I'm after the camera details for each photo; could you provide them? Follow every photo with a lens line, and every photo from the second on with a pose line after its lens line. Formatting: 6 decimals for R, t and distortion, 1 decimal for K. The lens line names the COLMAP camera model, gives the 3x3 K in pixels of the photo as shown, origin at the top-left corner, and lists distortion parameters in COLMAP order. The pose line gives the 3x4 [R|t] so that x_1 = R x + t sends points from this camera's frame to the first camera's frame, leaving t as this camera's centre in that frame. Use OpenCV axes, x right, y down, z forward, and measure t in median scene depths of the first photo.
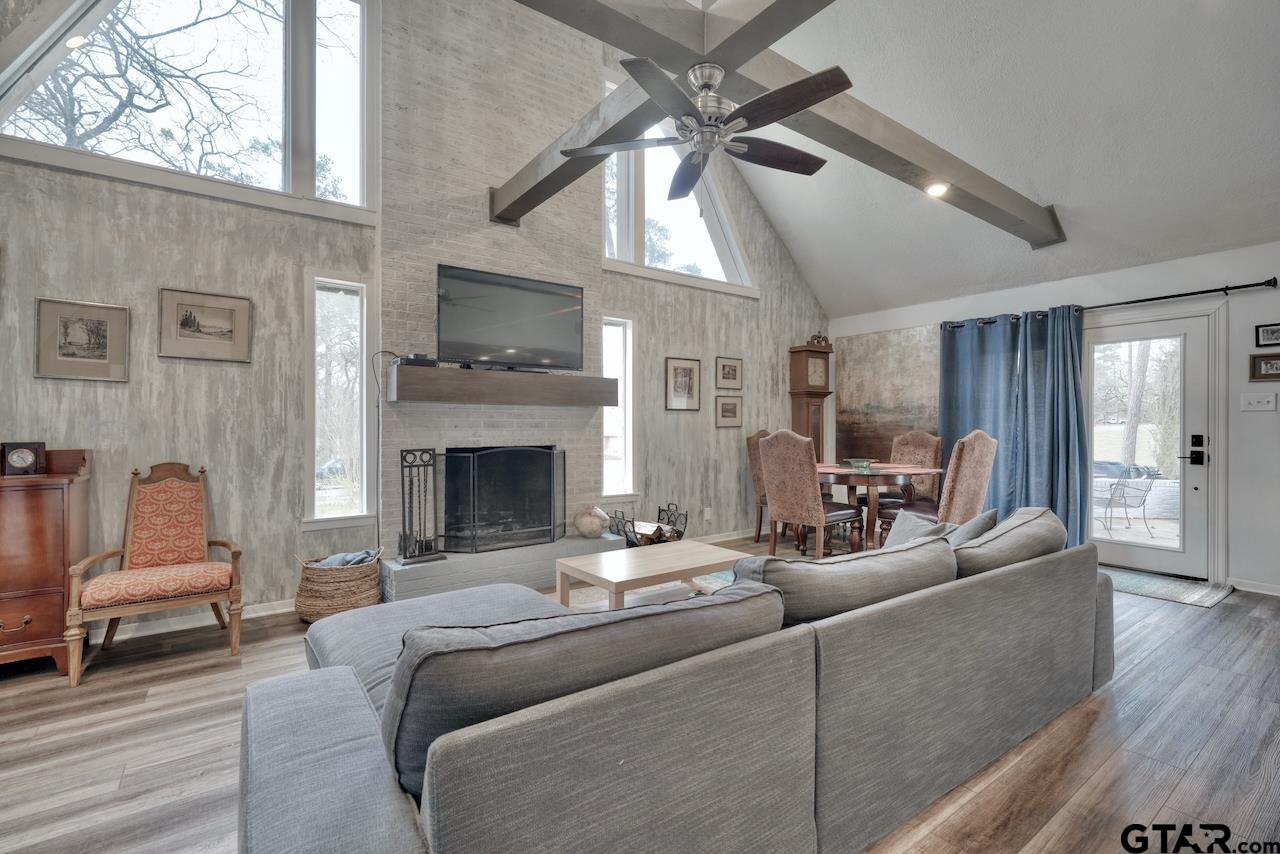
lens RADIAL K [[565.6, 0, 645.3], [0, 565.6, 427.3], [0, 0, 1]] dist [0.001855, -0.000666]
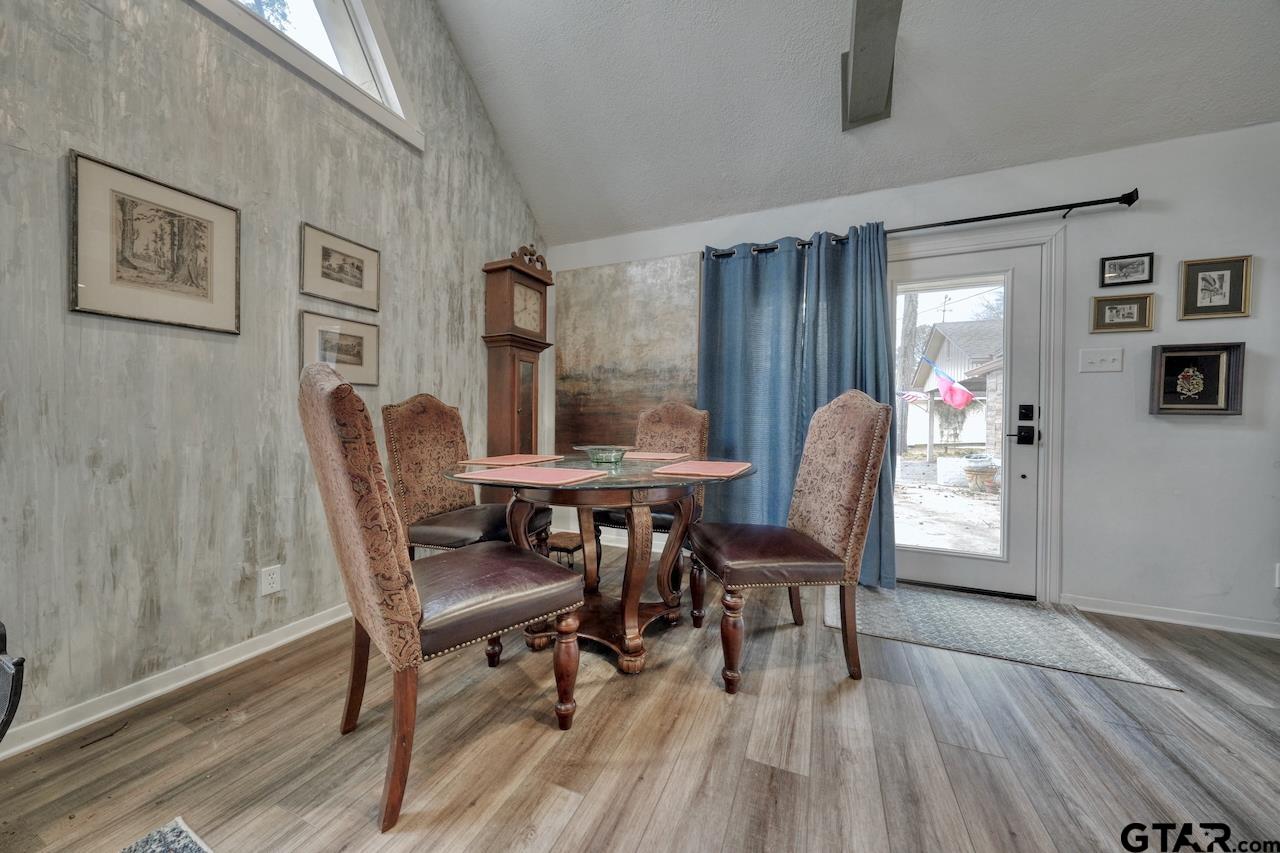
lens RADIAL K [[431.7, 0, 643.0], [0, 431.7, 424.8], [0, 0, 1]] dist [-0.001628, 0.000175]
pose [[0.858153, 0.002855, 0.513386, 0.195033], [-0.009286, 0.999907, 0.009962, 0.030895], [-0.513310, -0.013317, 0.858100, 0.607844]]
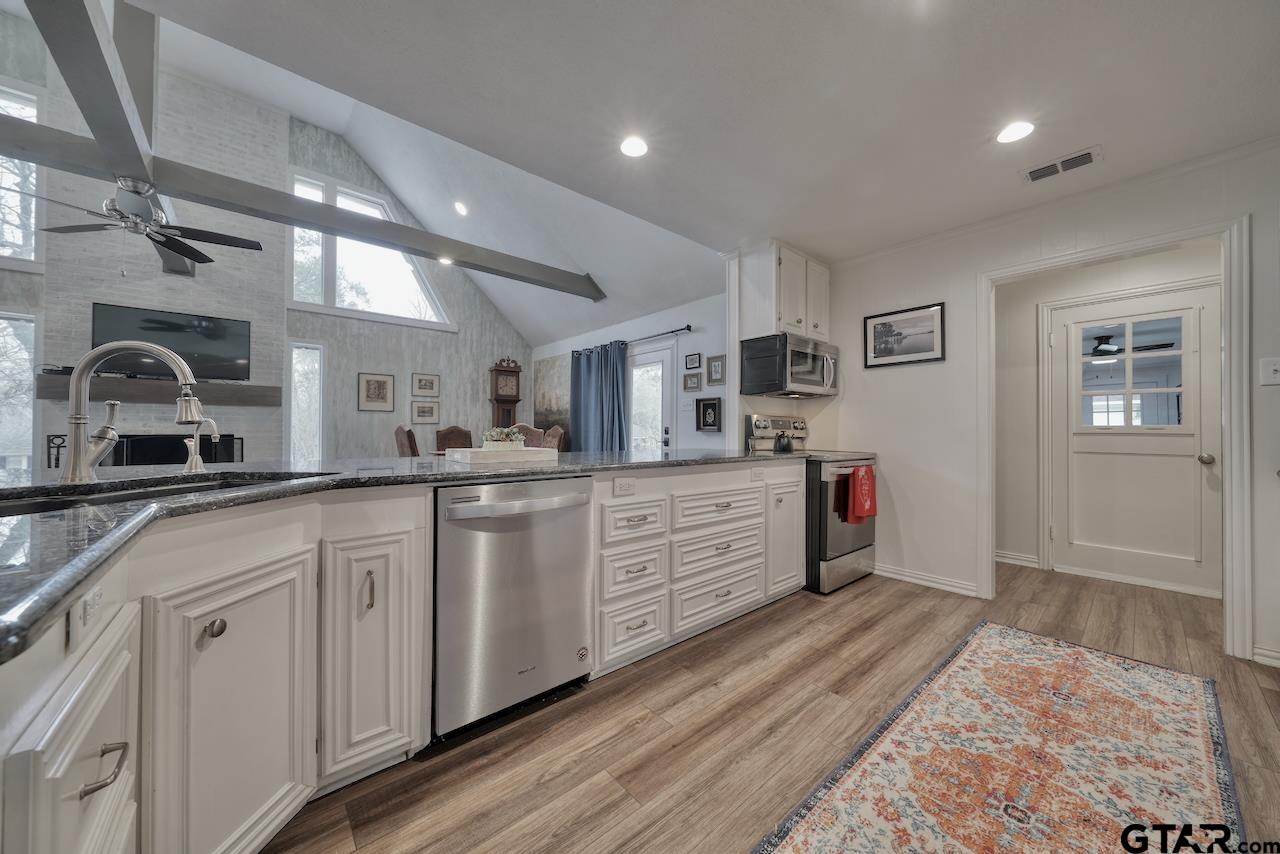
lens RADIAL K [[441.0, 0, 640.0], [0, 441.0, 427.0], [0, 0, 1]] dist [-0.004549, 0.000425]
pose [[0.996079, 0.001639, 0.088454, 0.629499], [-0.000587, 0.999929, -0.011909, 0.022077], [-0.088467, 0.011811, 0.996009, -0.137220]]
